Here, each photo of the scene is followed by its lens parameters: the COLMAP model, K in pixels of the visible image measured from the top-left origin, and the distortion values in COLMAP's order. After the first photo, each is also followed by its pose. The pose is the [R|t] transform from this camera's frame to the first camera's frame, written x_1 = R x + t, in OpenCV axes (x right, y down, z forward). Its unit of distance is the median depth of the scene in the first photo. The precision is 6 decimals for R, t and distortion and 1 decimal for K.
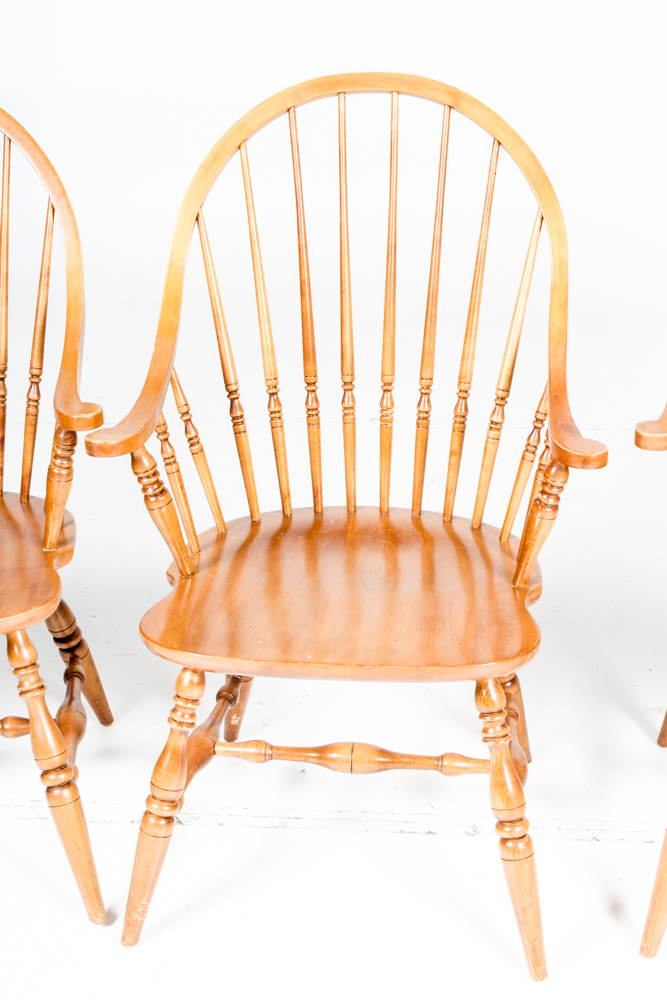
lens RADIAL K [[1583.8, 0, 363.2], [0, 1583.8, 486.6], [0, 0, 1]] dist [0.045605, 0.000000]
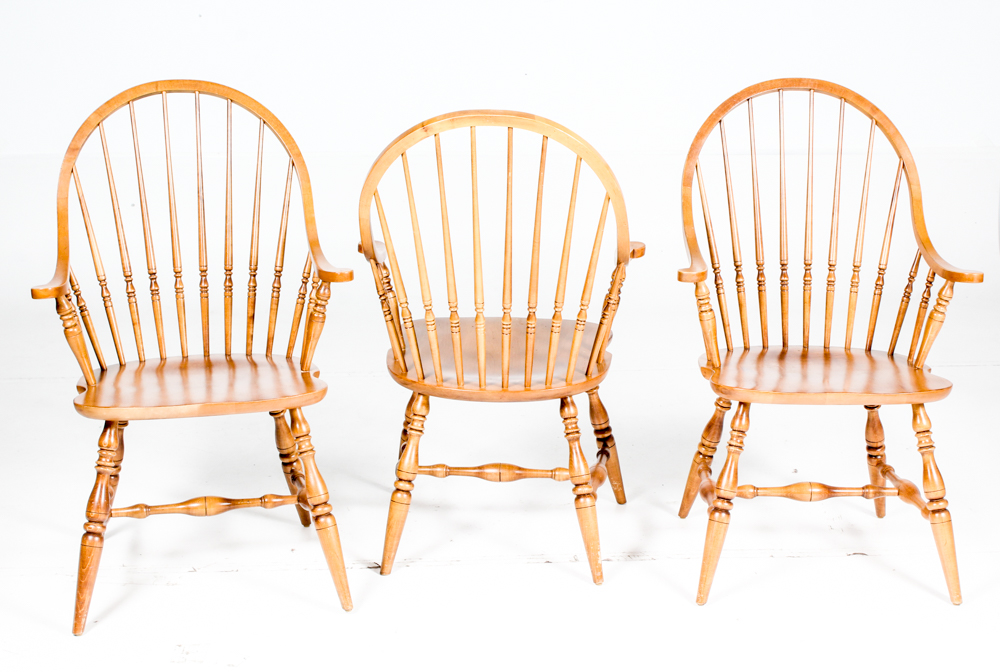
lens RADIAL K [[1607.7, 0, 509.7], [0, 1607.7, 334.8], [0, 0, 1]] dist [0.030240, 0.000000]
pose [[0.981433, -0.015563, 0.191174, -0.302572], [0.053407, 0.979459, -0.194440, 0.321507], [-0.184221, 0.201040, 0.962105, -0.550862]]
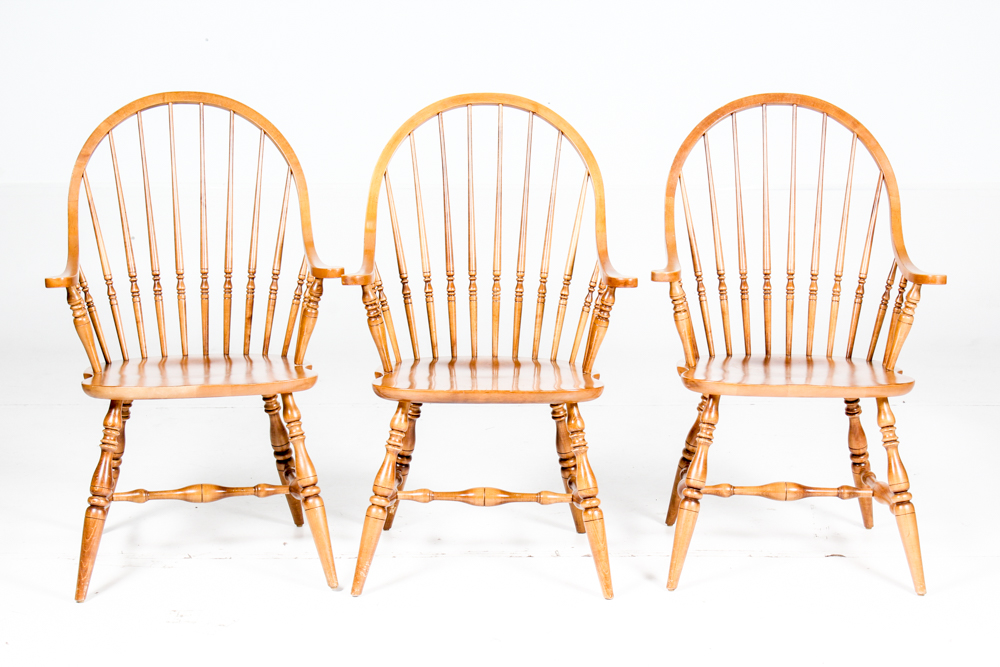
lens RADIAL K [[2096.6, 0, 507.7], [0, 2096.6, 348.2], [0, 0, 1]] dist [0.119717, 0.000000]
pose [[0.989409, 0.004235, 0.145092, -0.299219], [0.033304, 0.966286, -0.255309, 0.583746], [-0.141282, 0.257437, 0.955911, -1.099004]]
